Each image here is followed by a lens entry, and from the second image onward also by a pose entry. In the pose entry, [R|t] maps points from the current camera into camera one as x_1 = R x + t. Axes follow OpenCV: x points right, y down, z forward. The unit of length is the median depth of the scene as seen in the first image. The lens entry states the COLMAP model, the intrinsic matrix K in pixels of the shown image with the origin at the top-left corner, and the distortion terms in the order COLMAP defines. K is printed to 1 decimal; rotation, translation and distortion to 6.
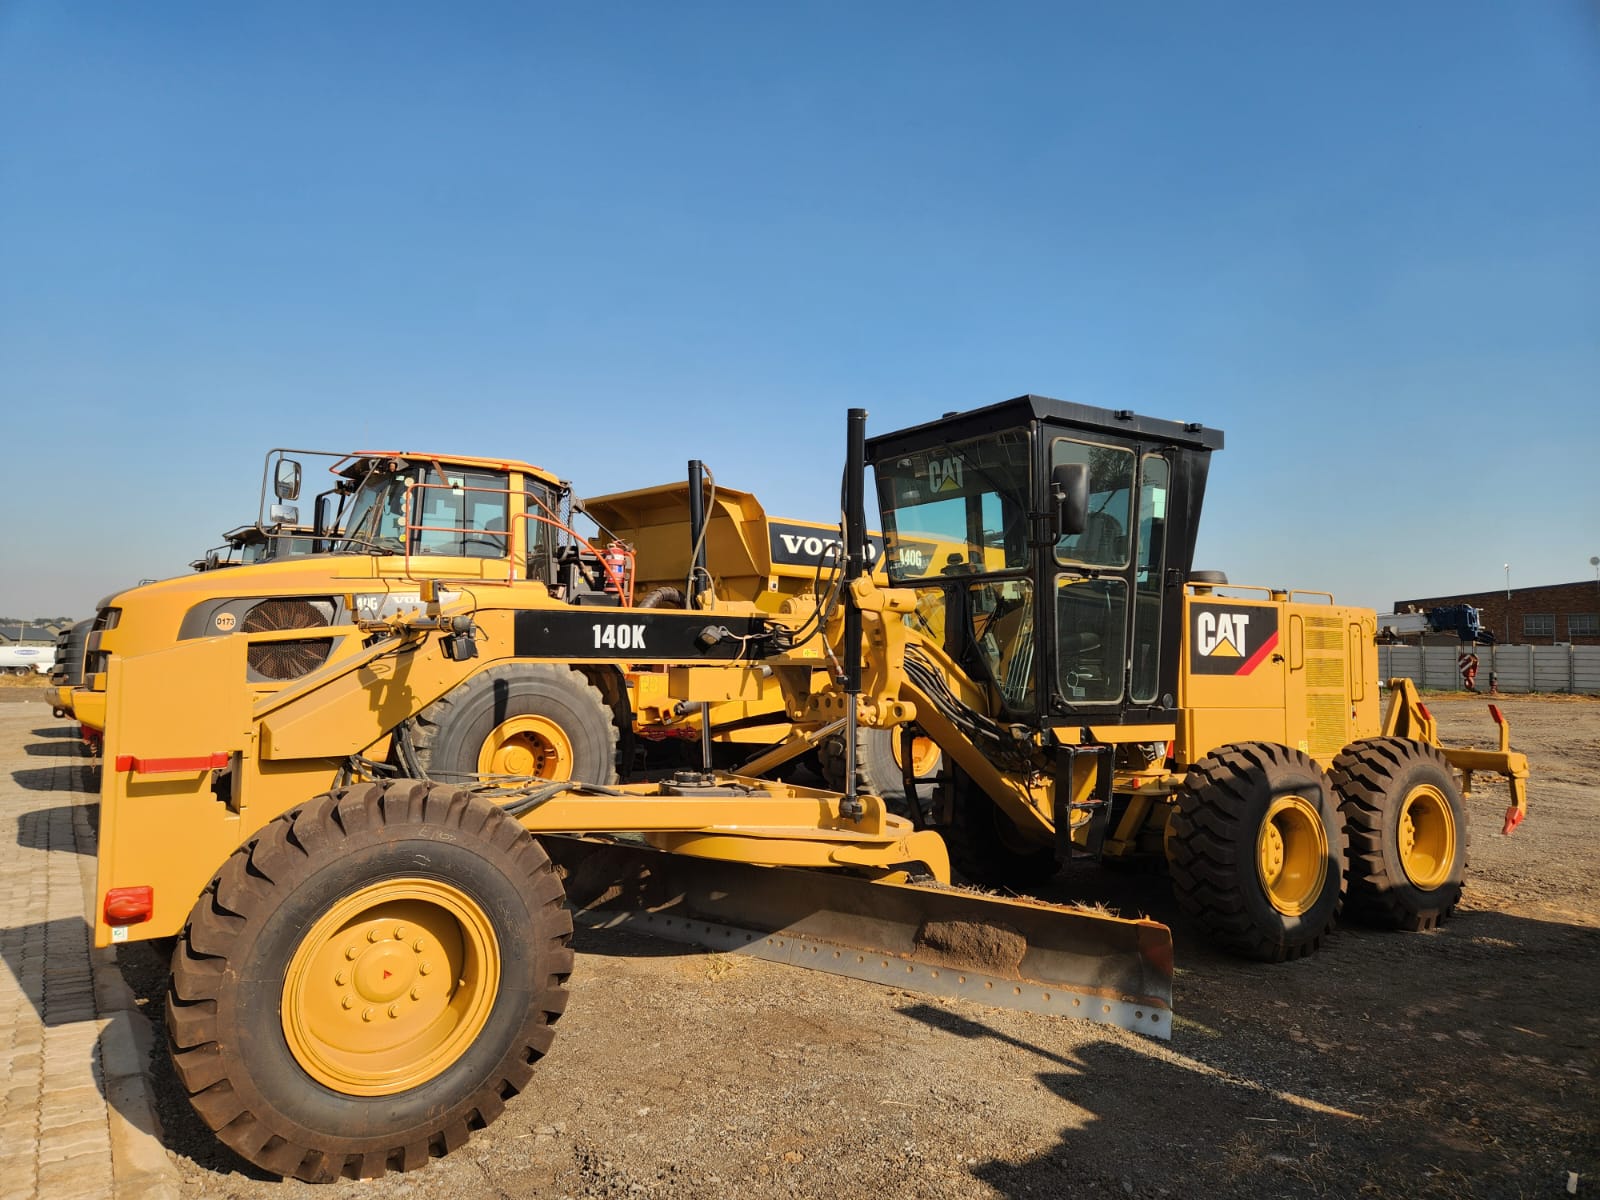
lens RADIAL K [[1063.4, 0, 798.0], [0, 1063.4, 590.7], [0, 0, 1]] dist [0.095375, -0.084019]
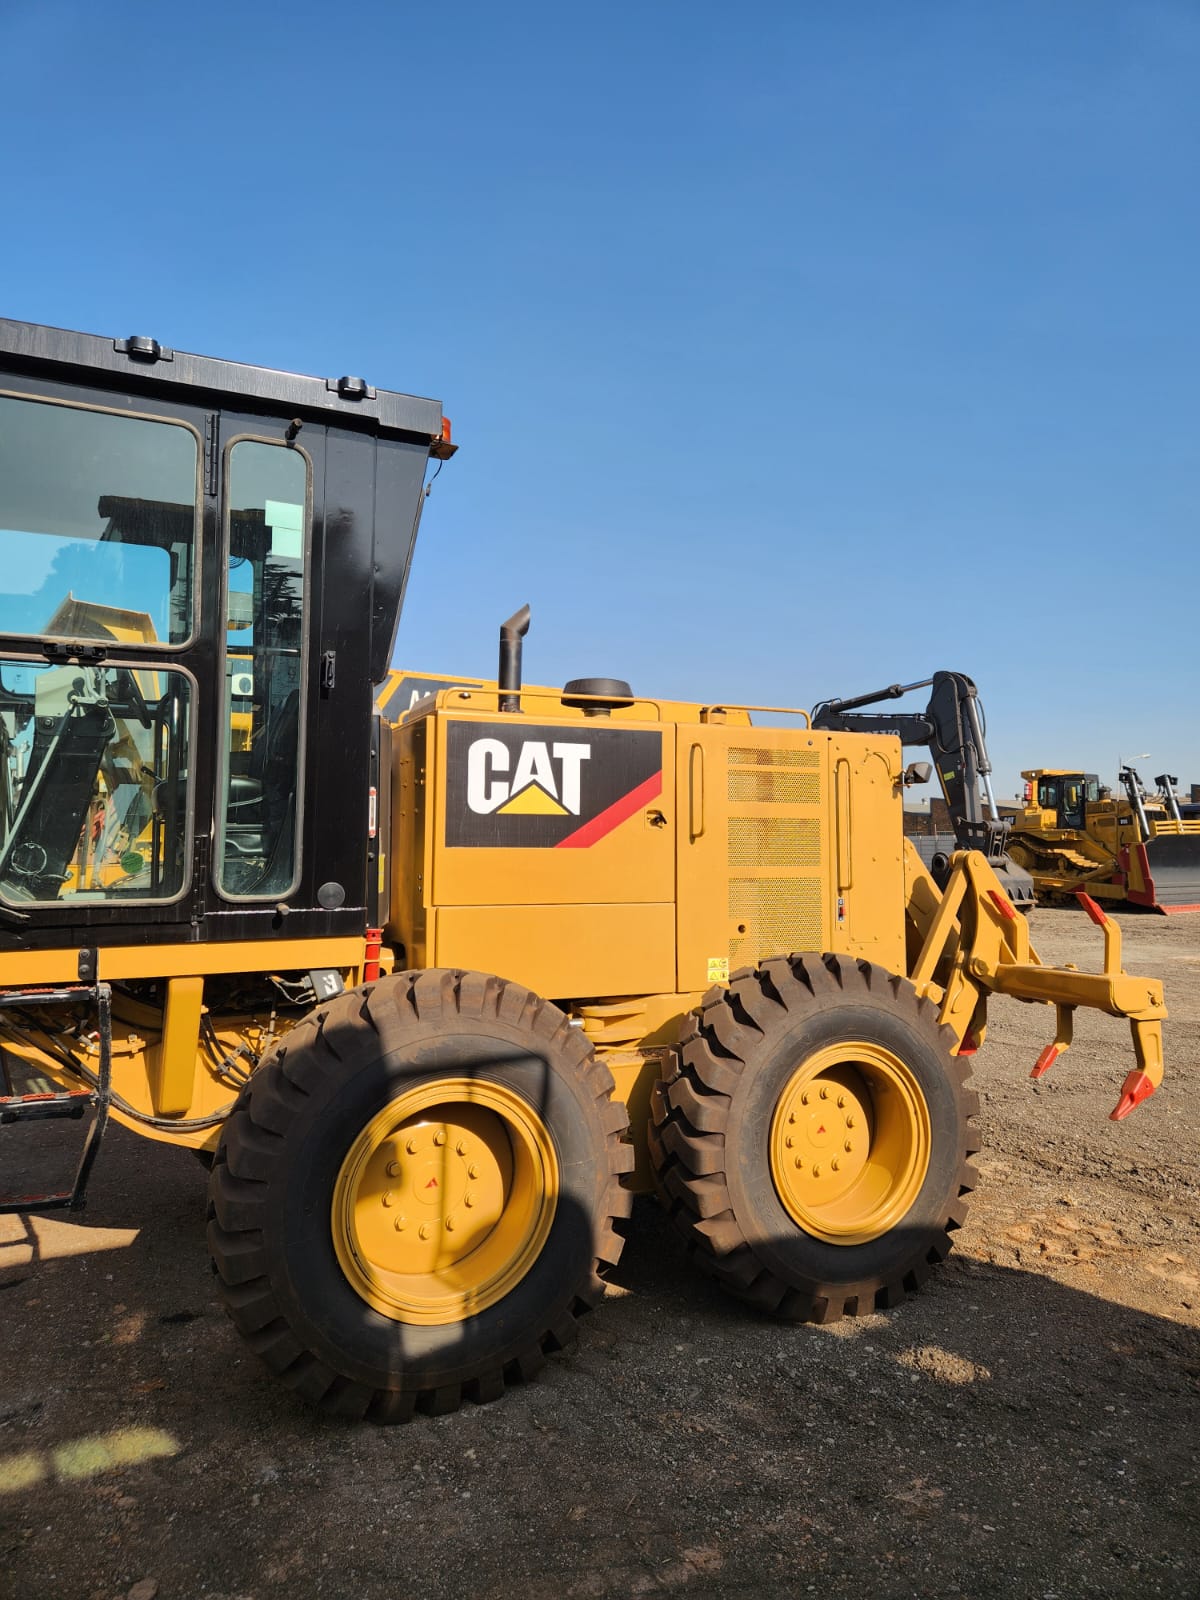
lens RADIAL K [[1063.4, 0, 624.4], [0, 1063.4, 798.2], [0, 0, 1]] dist [0.095375, -0.084019]
pose [[0.990338, -0.022015, -0.136915, 0.583544], [0.023696, 0.999662, 0.010654, 0.052522], [0.136634, -0.013795, 0.990526, 0.496088]]
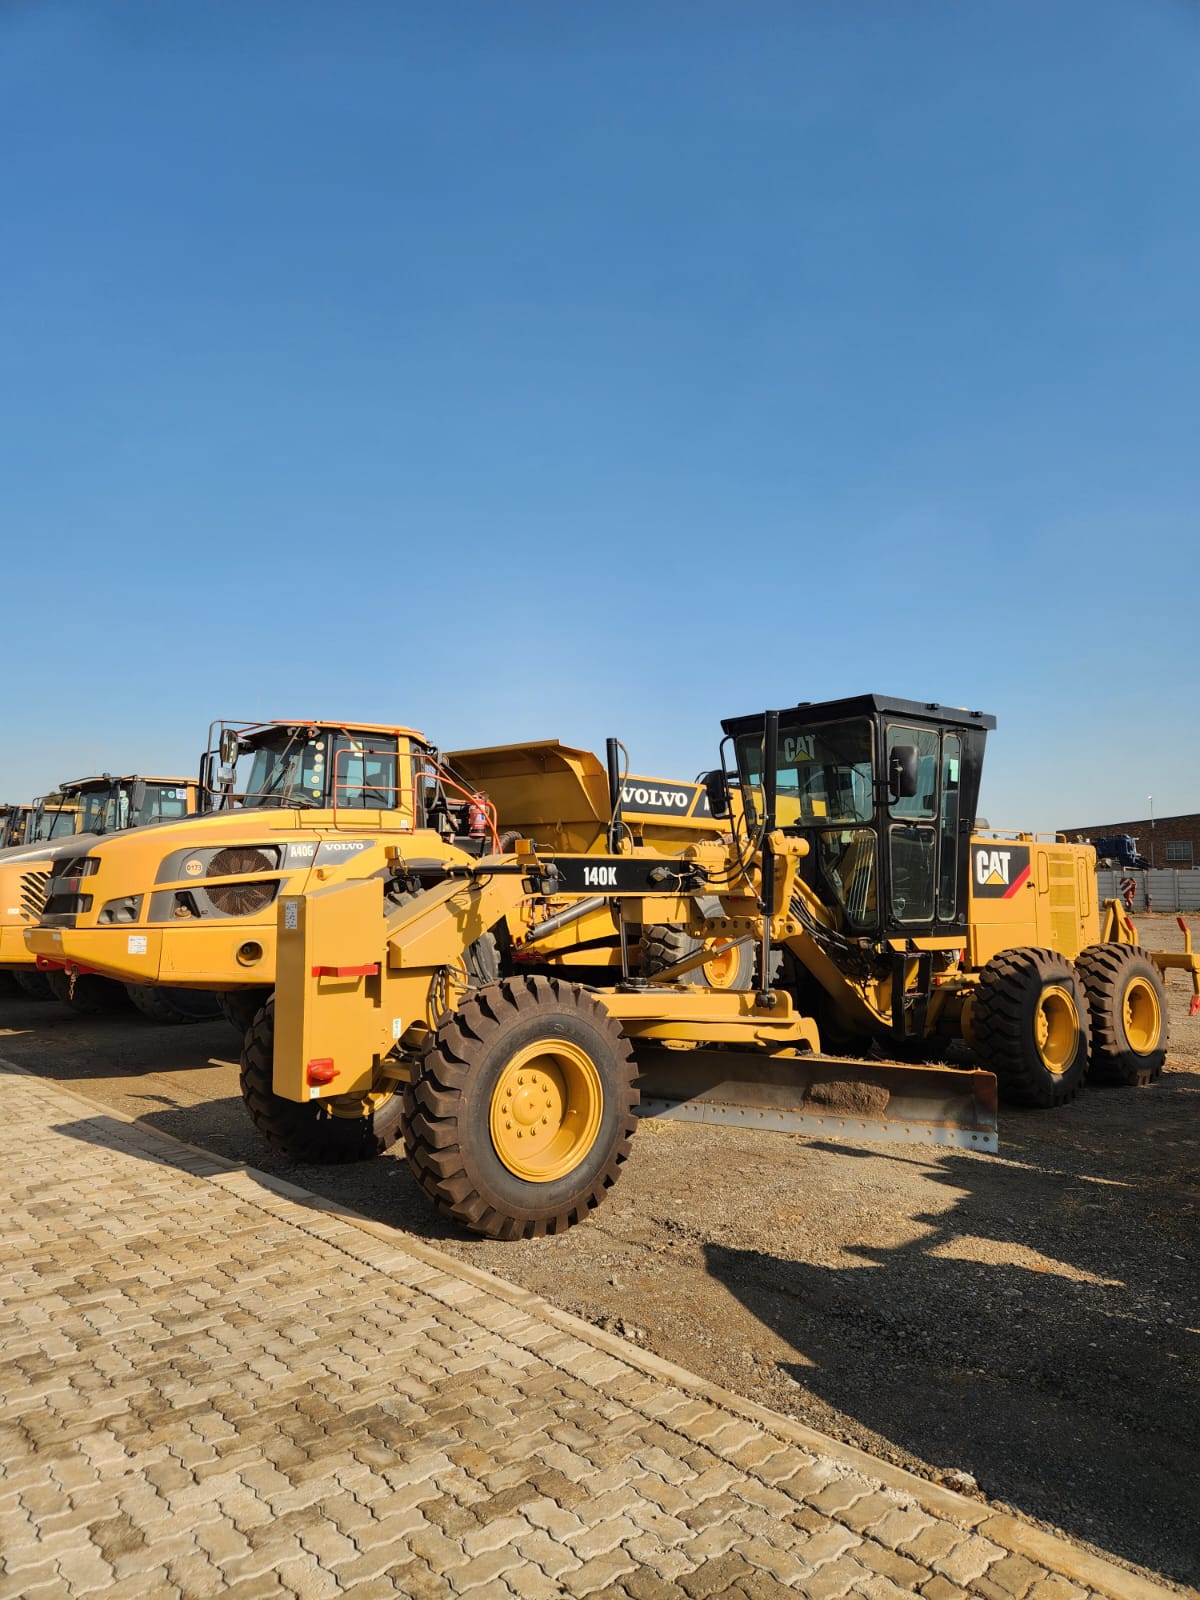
lens RADIAL K [[1063.4, 0, 624.4], [0, 1063.4, 798.2], [0, 0, 1]] dist [0.095375, -0.084019]
pose [[0.991791, -0.005165, 0.127762, -0.246407], [0.008132, 0.999709, -0.022713, -0.019965], [-0.127607, 0.023565, 0.991545, -0.276390]]
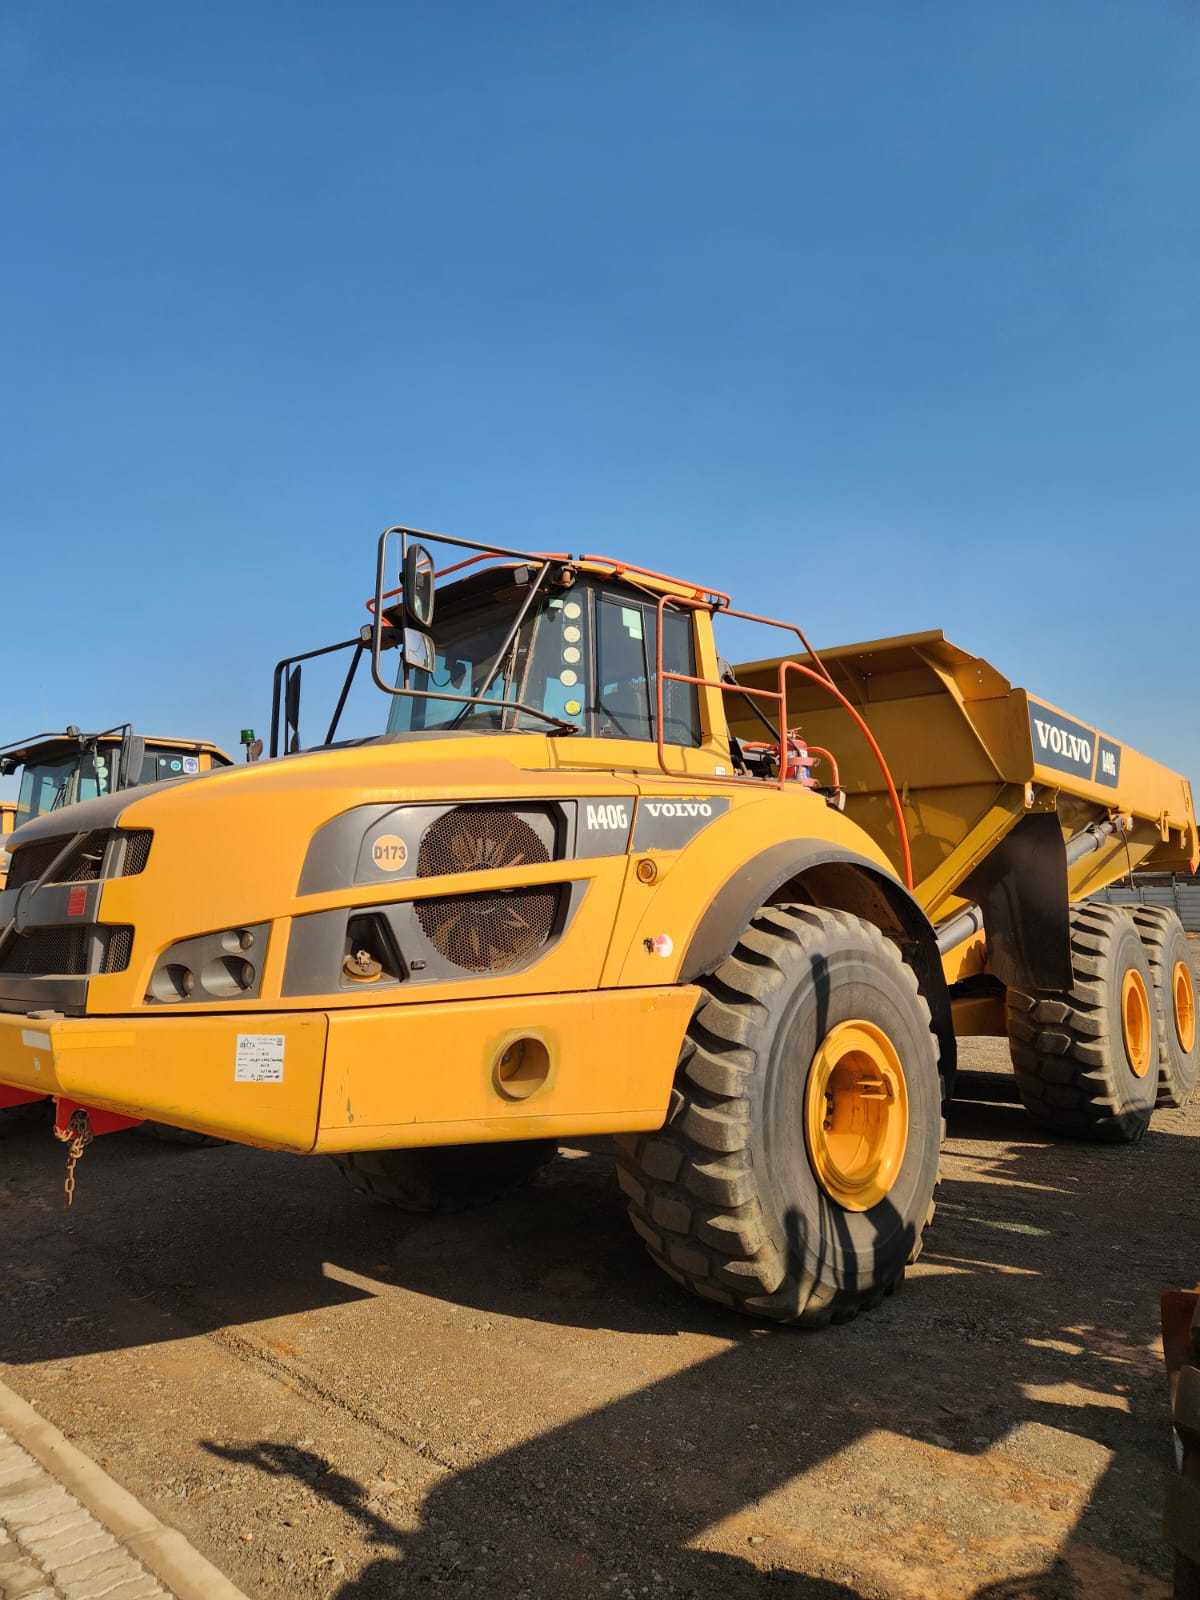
lens RADIAL K [[1057.8, 0, 601.5], [0, 1057.8, 795.6], [0, 0, 1]] dist [0.059873, 0.000772]
pose [[0.982757, -0.009914, 0.184638, -0.612656], [0.019430, 0.998570, -0.049803, 0.033123], [-0.183880, 0.052532, 0.981544, 0.620893]]
